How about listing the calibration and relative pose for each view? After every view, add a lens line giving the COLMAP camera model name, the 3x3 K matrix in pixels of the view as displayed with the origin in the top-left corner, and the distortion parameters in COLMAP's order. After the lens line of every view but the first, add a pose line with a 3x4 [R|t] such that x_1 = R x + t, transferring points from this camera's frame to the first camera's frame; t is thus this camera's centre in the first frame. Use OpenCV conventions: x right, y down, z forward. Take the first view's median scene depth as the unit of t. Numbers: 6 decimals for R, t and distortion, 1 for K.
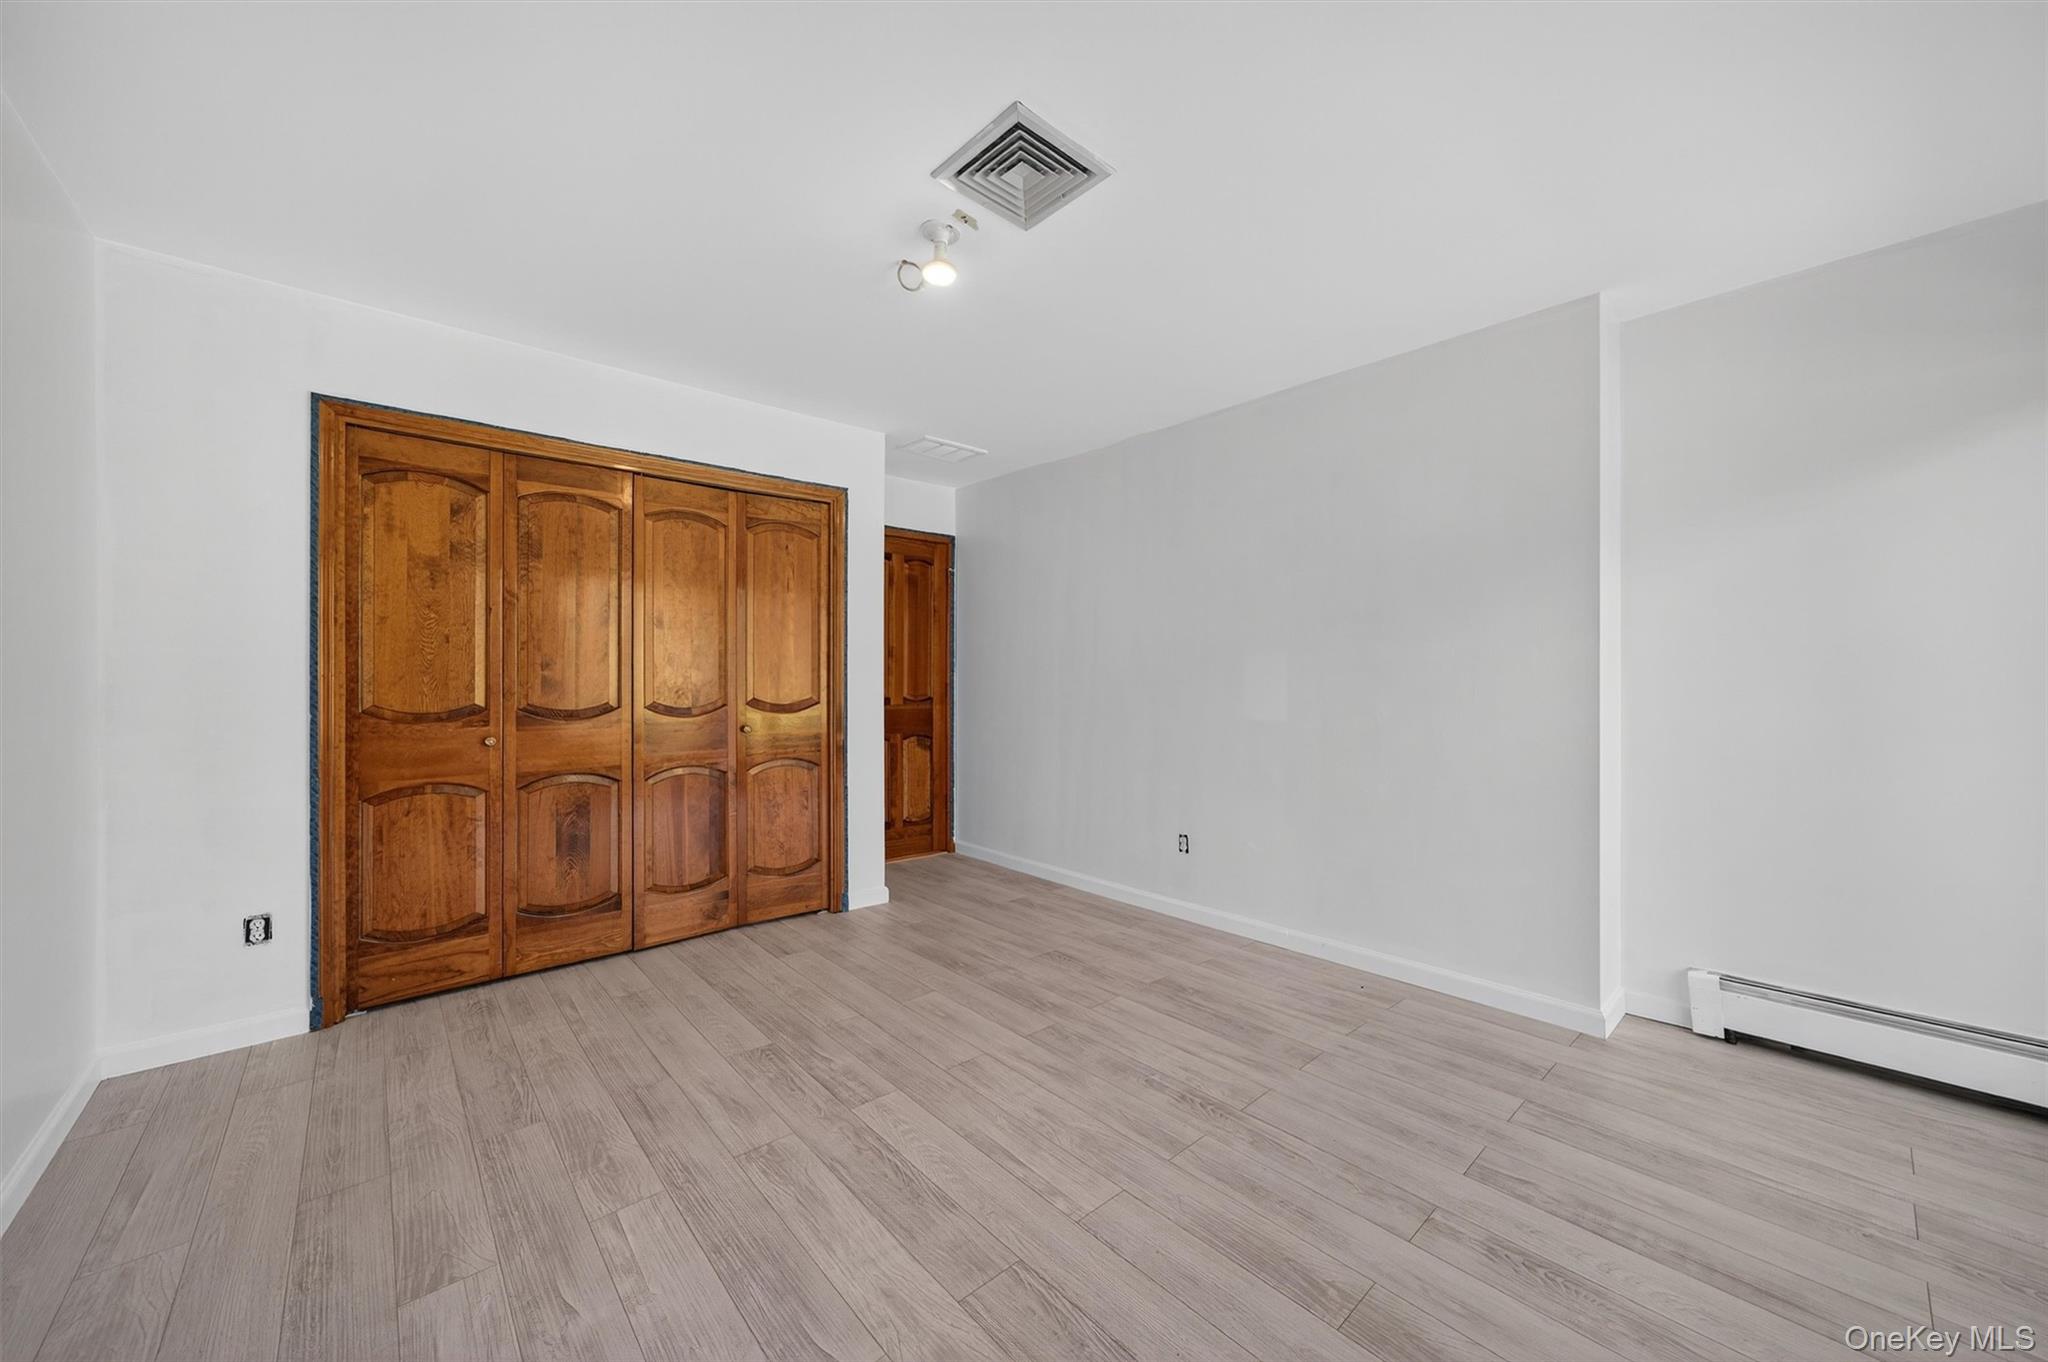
lens RADIAL K [[795.2, 0, 1024.0], [0, 795.2, 681.0], [0, 0, 1]] dist [-0.003145, -0.000197]
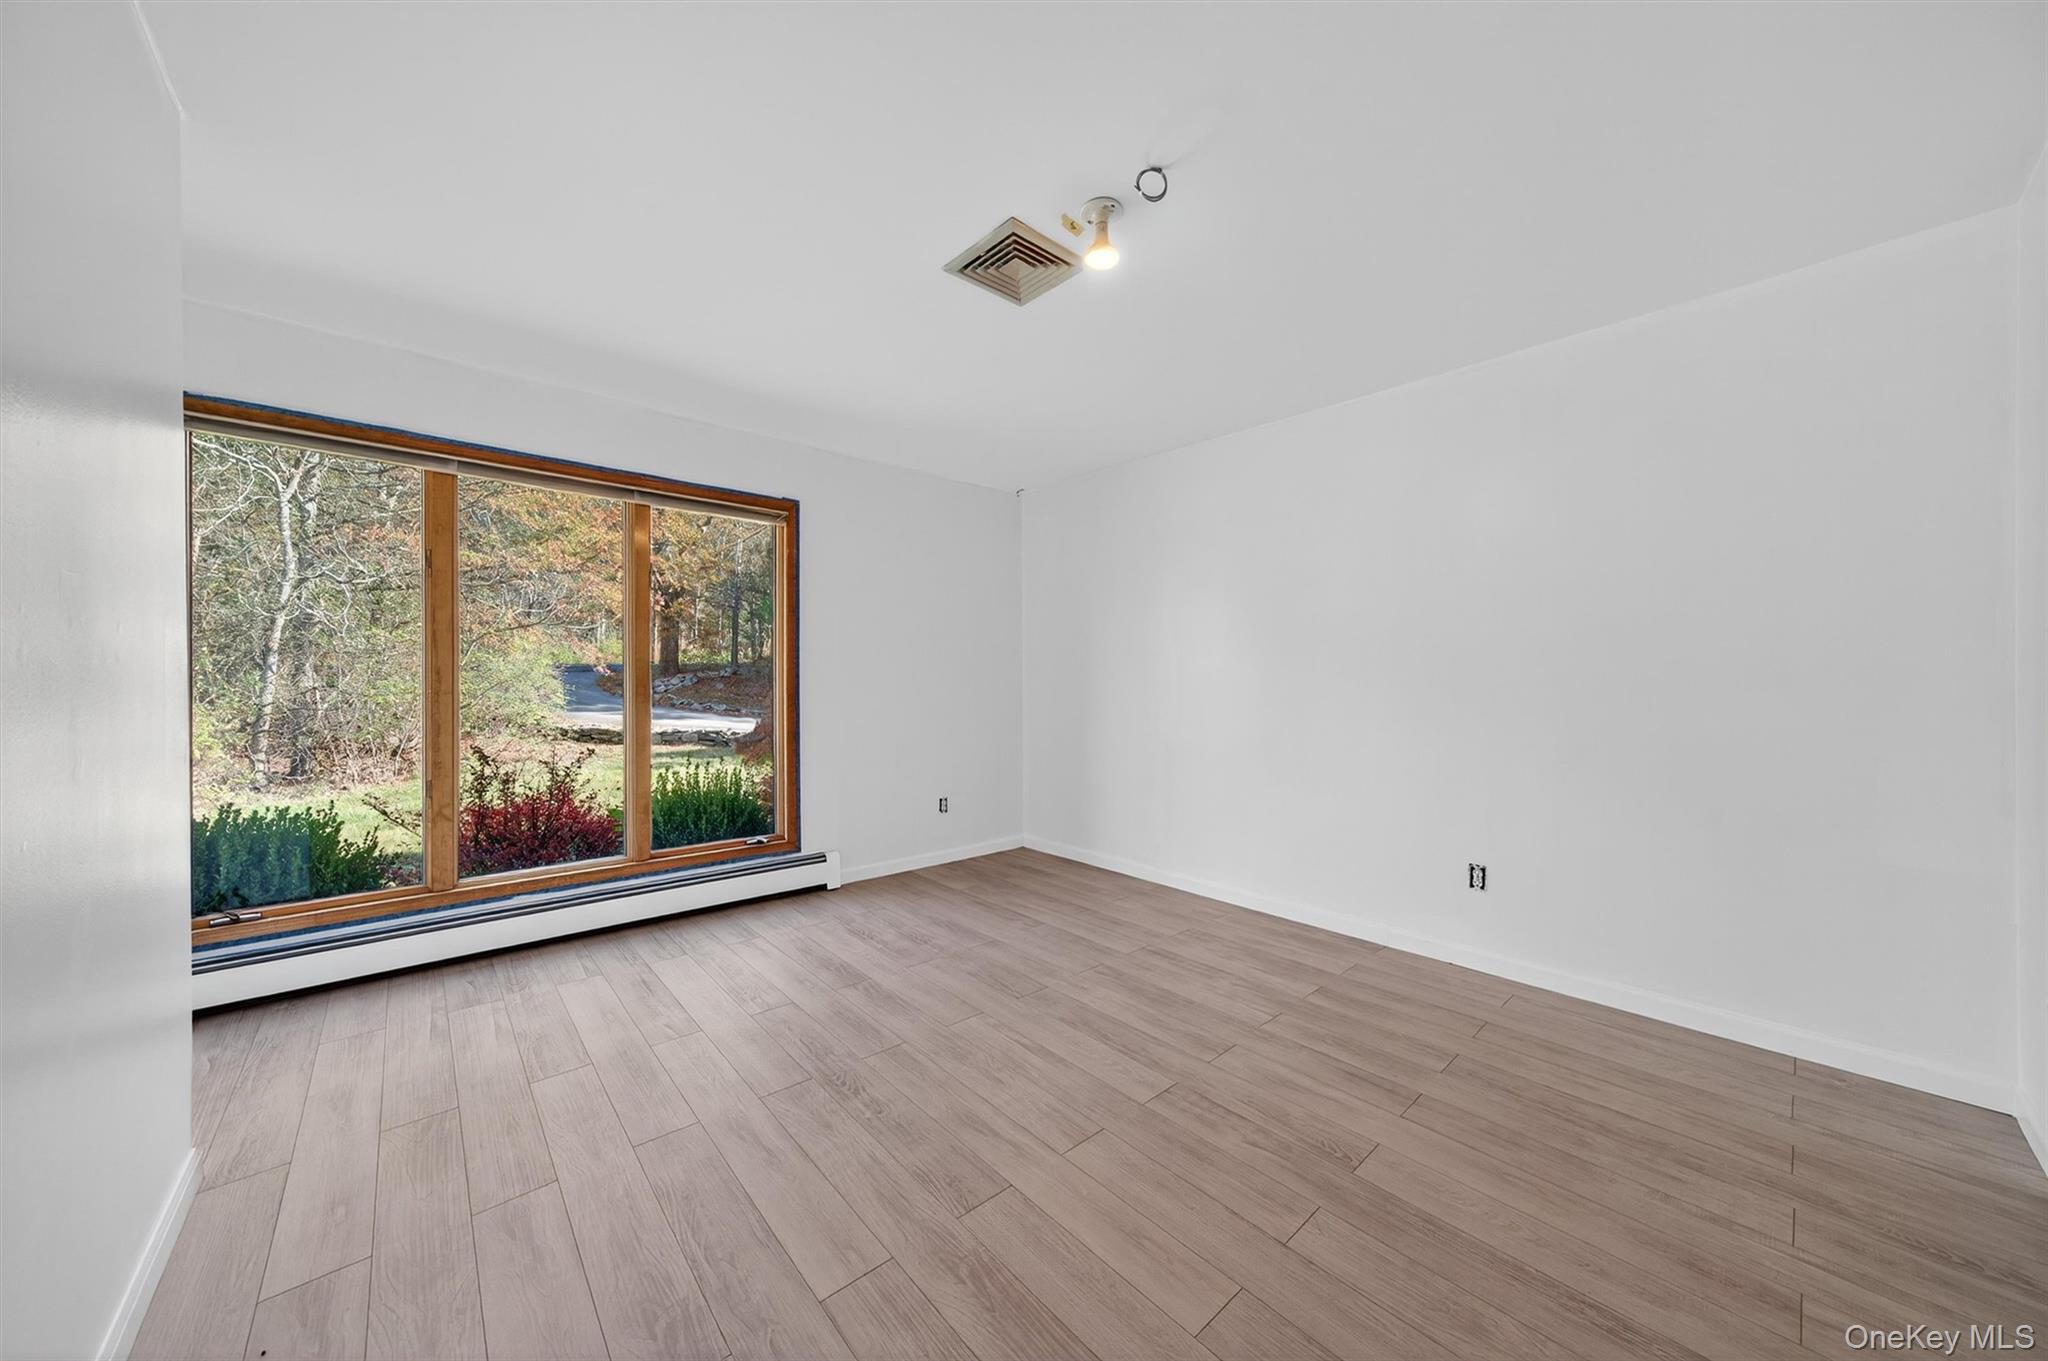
lens RADIAL K [[706.6, 0, 1024.0], [0, 706.6, 680.5], [0, 0, 1]] dist [0.001596, 0.000144]
pose [[-0.999986, -0.001343, -0.005133, -0.008203], [-0.001380, 0.999974, 0.007145, -0.006226], [0.005123, 0.007152, -0.999961, 1.903889]]
